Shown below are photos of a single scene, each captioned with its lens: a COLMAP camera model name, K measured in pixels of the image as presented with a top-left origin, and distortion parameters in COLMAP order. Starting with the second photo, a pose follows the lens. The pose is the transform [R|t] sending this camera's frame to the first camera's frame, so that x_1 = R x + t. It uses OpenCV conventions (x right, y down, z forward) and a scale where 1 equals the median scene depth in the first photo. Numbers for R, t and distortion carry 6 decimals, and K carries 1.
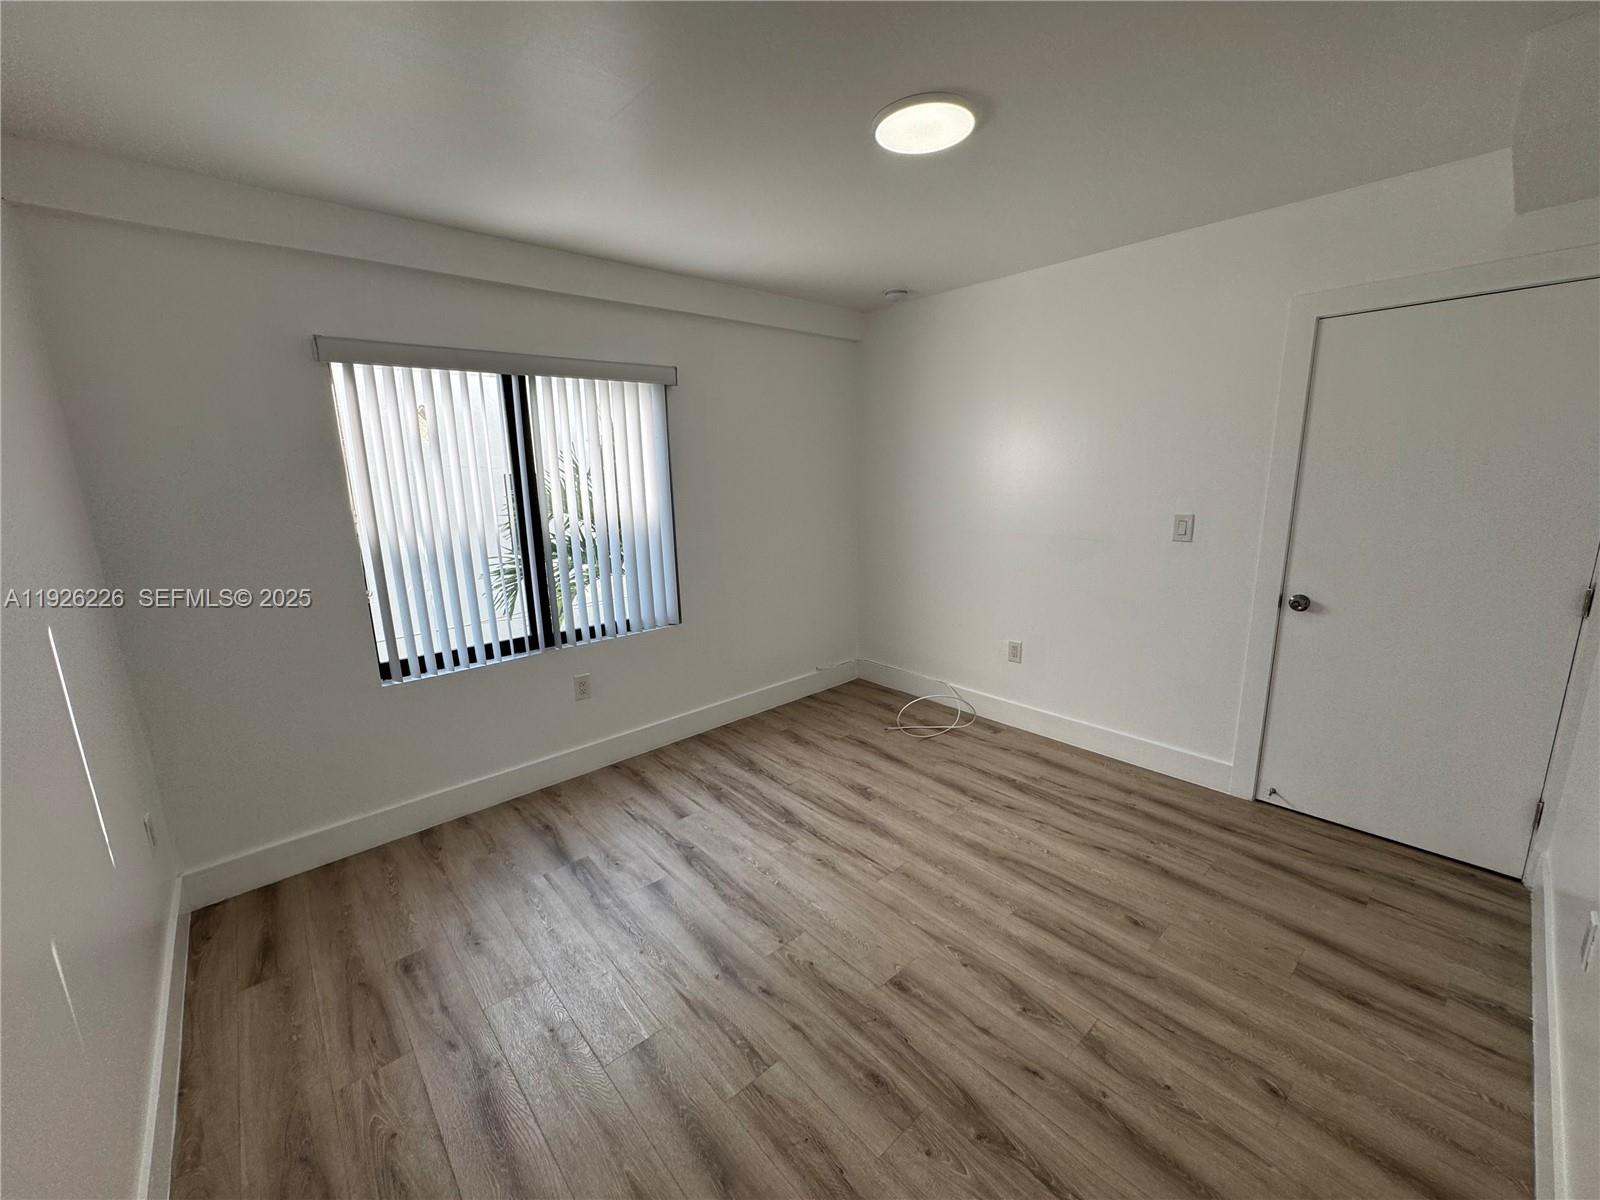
lens RADIAL K [[639.1, 0, 794.8], [0, 639.1, 603.9], [0, 0, 1]] dist [-0.000232, 0.000175]
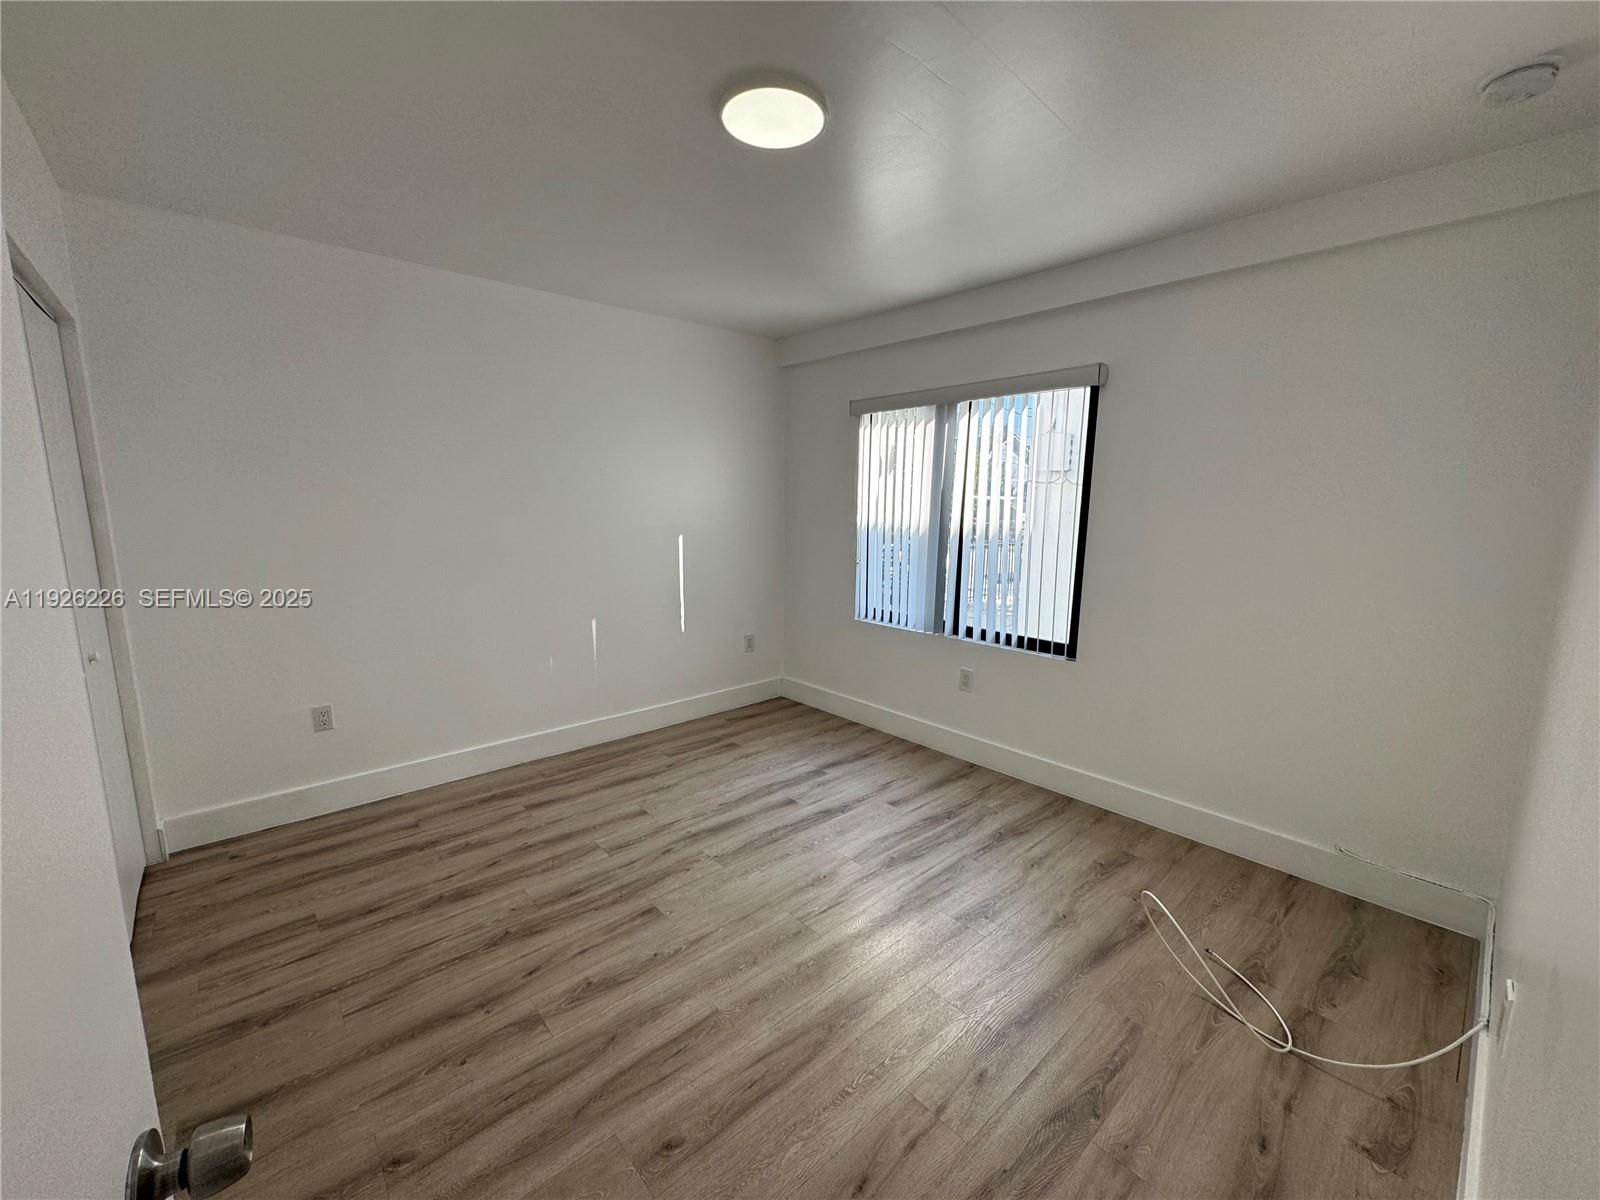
lens RADIAL K [[639.1, 0, 793.6], [0, 639.1, 593.9], [0, 0, 1]] dist [-0.000232, 0.000175]
pose [[-0.001204, 0.171471, -0.985188, 0.982645], [-0.219406, 0.961138, 0.167553, -0.175177], [0.975633, 0.216358, 0.036465, 0.881352]]
